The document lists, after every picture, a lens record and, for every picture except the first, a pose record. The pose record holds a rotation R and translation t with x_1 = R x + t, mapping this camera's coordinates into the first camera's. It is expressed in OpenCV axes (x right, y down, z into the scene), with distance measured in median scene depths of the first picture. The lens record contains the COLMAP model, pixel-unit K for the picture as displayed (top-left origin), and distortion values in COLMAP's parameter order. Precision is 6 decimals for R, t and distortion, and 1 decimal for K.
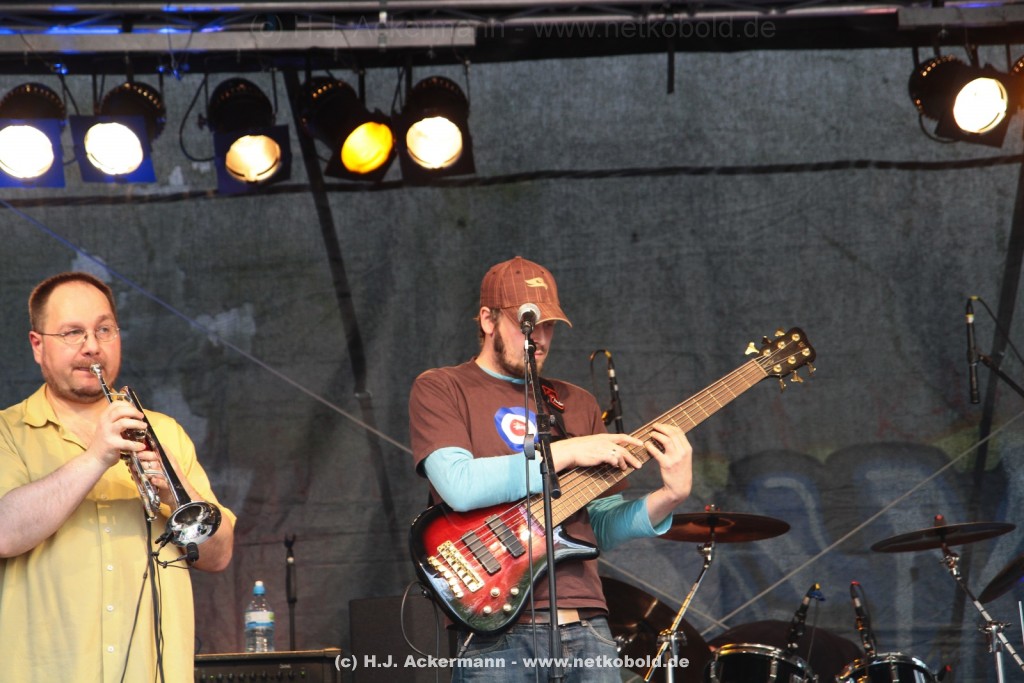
lens RADIAL K [[2453.3, 0, 496.0], [0, 2453.3, 339.6], [0, 0, 1]] dist [0.393658, 0.000000]
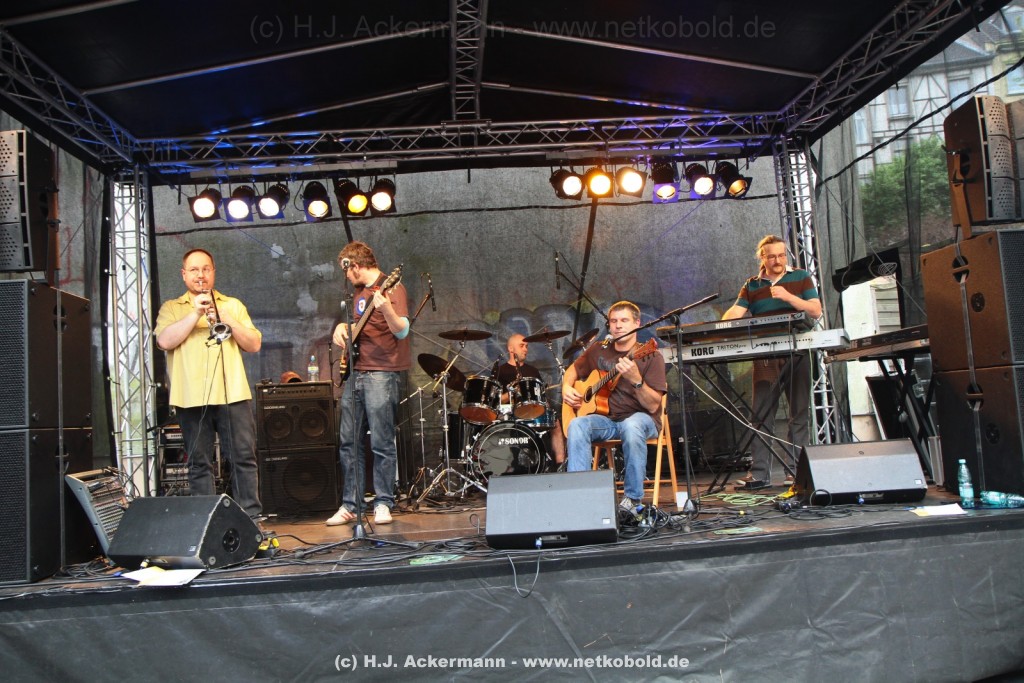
lens RADIAL K [[804.7, 0, 509.2], [0, 804.7, 338.1], [0, 0, 1]] dist [-0.102739, 0.118535]
pose [[0.999565, -0.022450, 0.019139, 0.097960], [0.020852, 0.996581, 0.079949, 0.005601], [-0.020868, -0.079515, 0.996615, 0.067494]]
